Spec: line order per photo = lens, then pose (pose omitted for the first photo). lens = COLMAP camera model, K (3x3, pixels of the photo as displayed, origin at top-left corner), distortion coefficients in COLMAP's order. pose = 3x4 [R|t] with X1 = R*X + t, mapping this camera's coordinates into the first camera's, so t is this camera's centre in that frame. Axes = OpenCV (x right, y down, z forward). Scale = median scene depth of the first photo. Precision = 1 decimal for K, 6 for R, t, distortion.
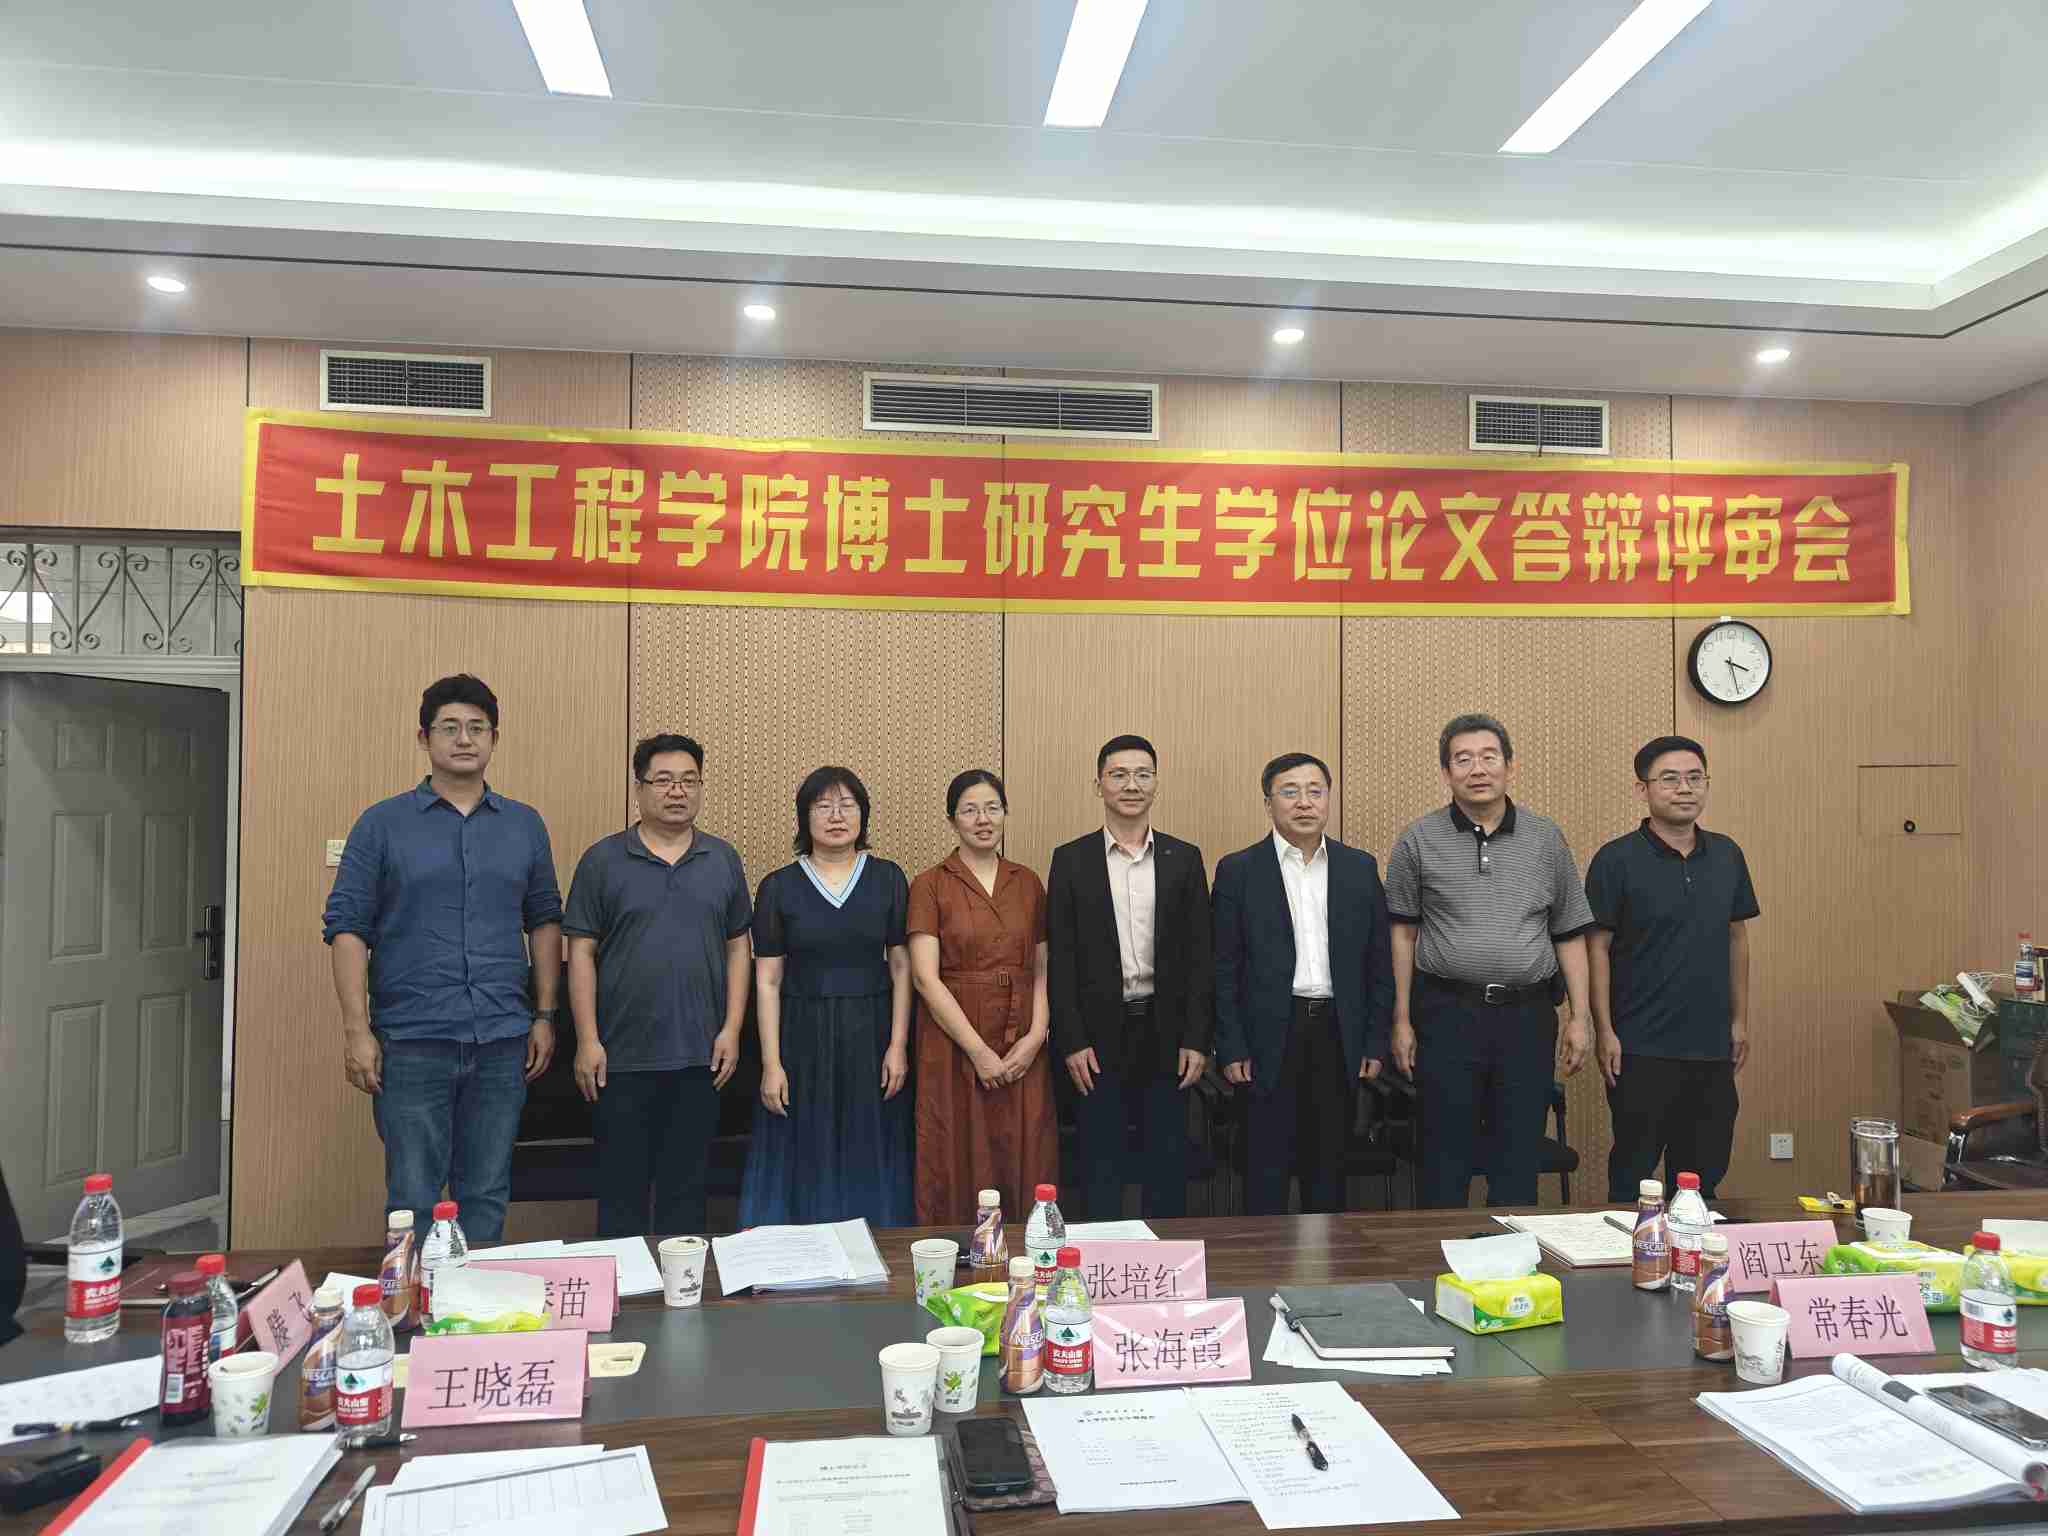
lens RADIAL K [[1451.9, 0, 1024.0], [0, 1451.9, 768.0], [0, 0, 1]] dist [0.008545, -0.004257]
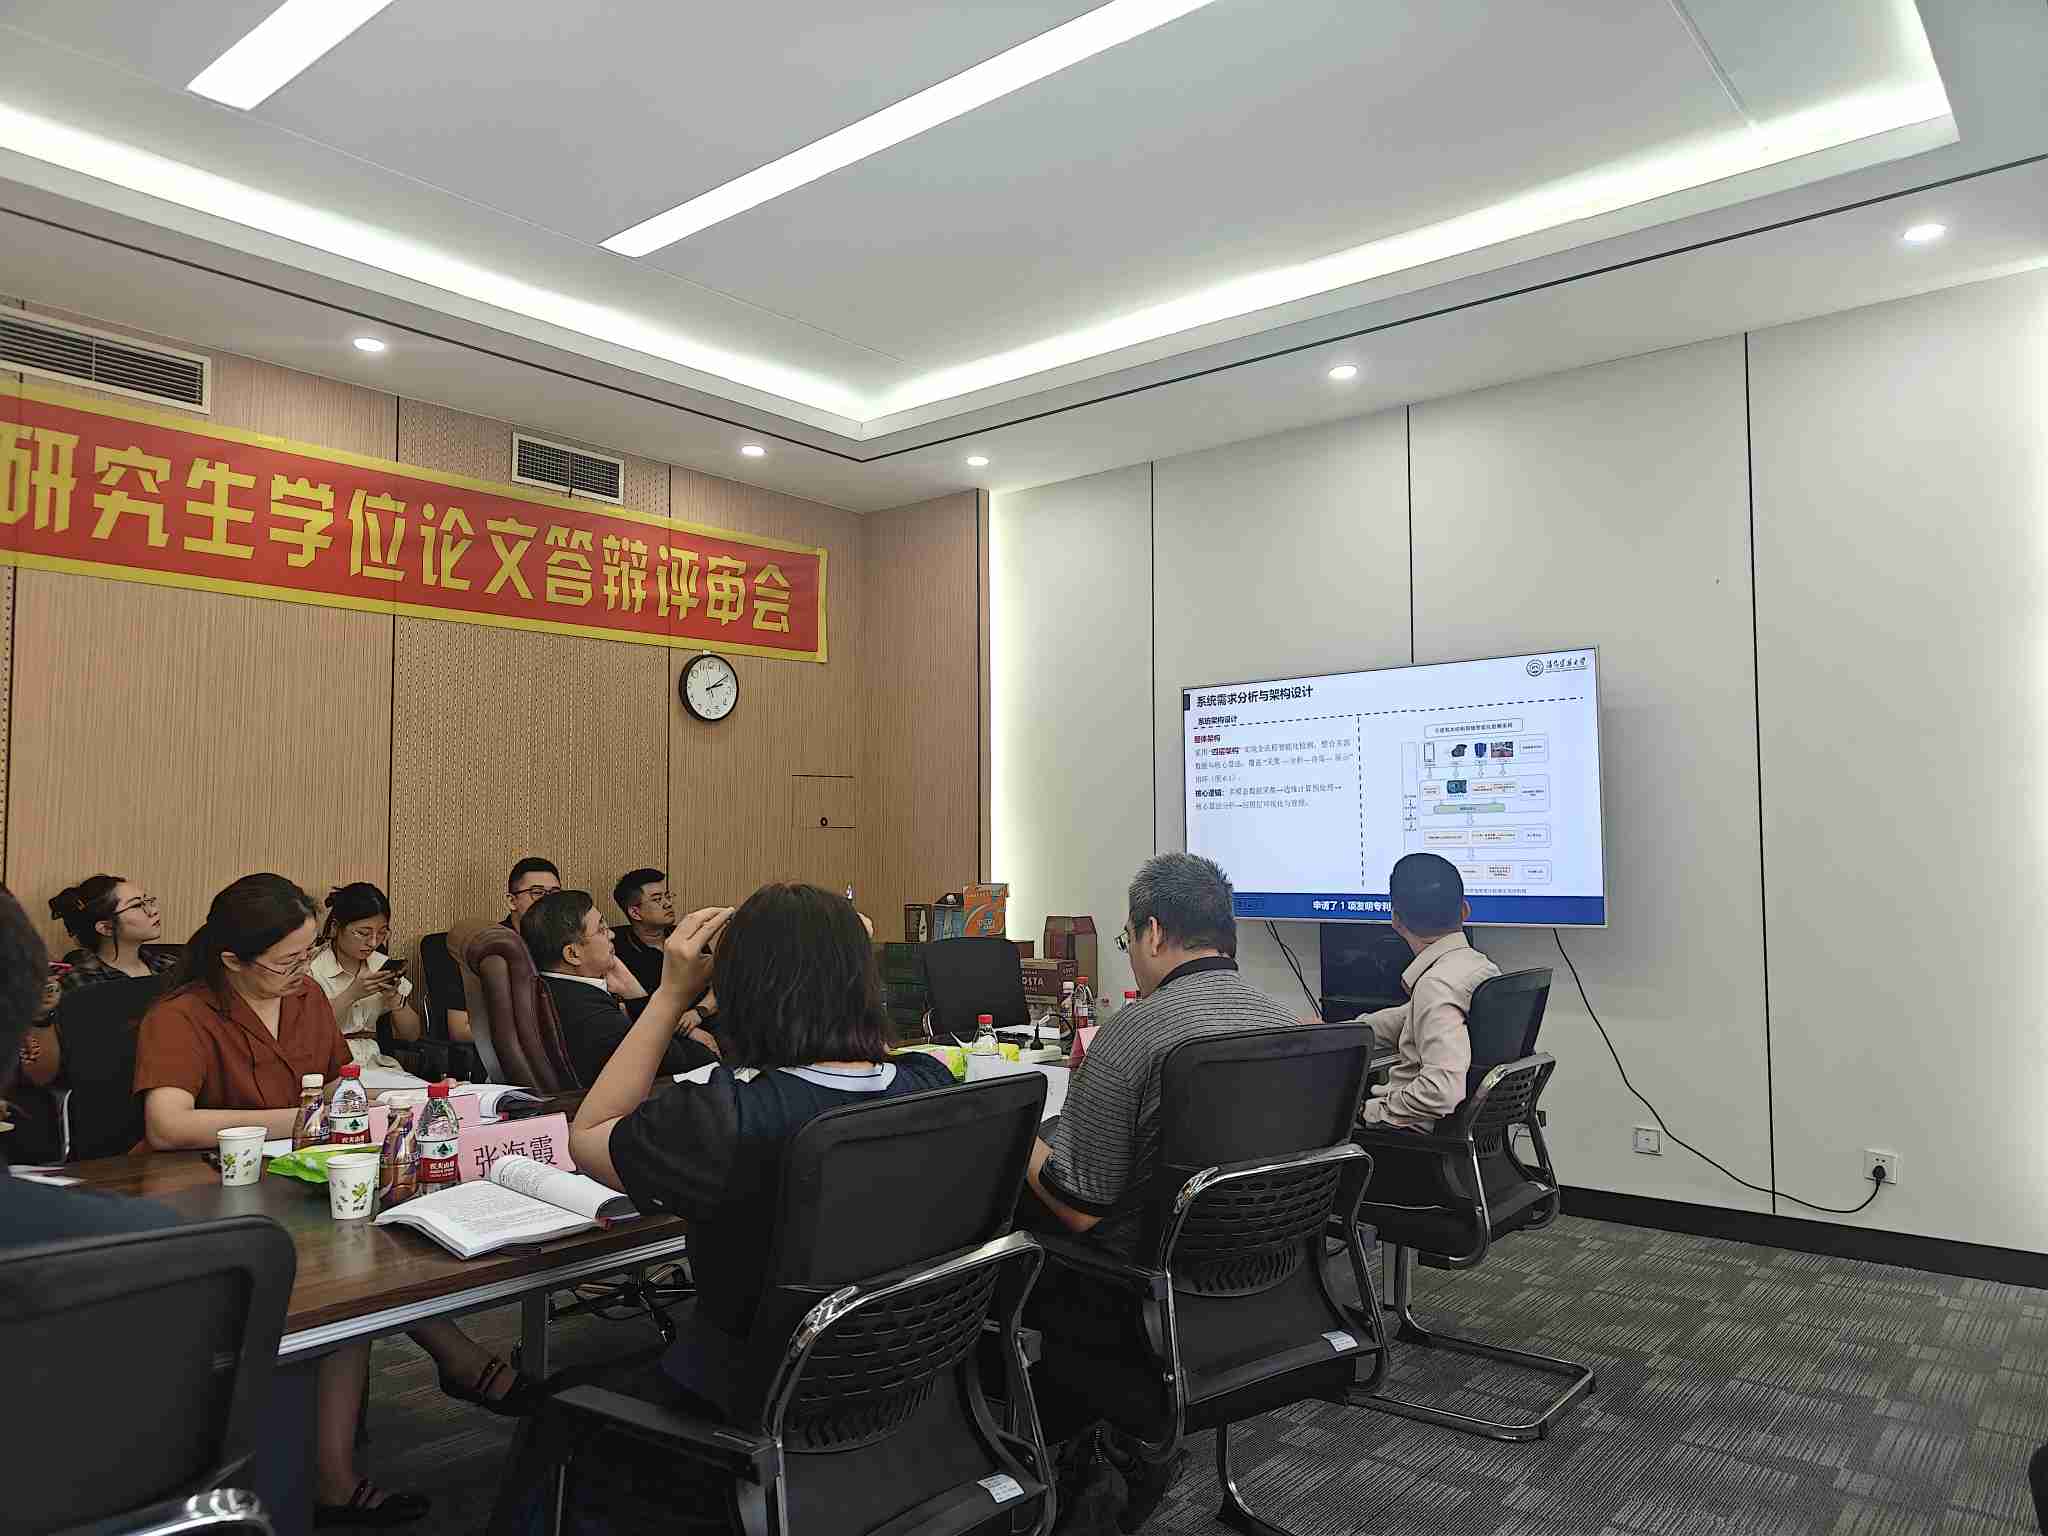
lens RADIAL K [[1434.4, 0, 1025.6], [0, 1434.4, 785.1], [0, 0, 1]] dist [-0.004351, 0.012478]
pose [[0.731054, 0.033755, 0.681485, -0.158050], [-0.021756, 0.999421, -0.026164, 0.039142], [-0.681973, 0.004301, 0.731365, -0.088840]]
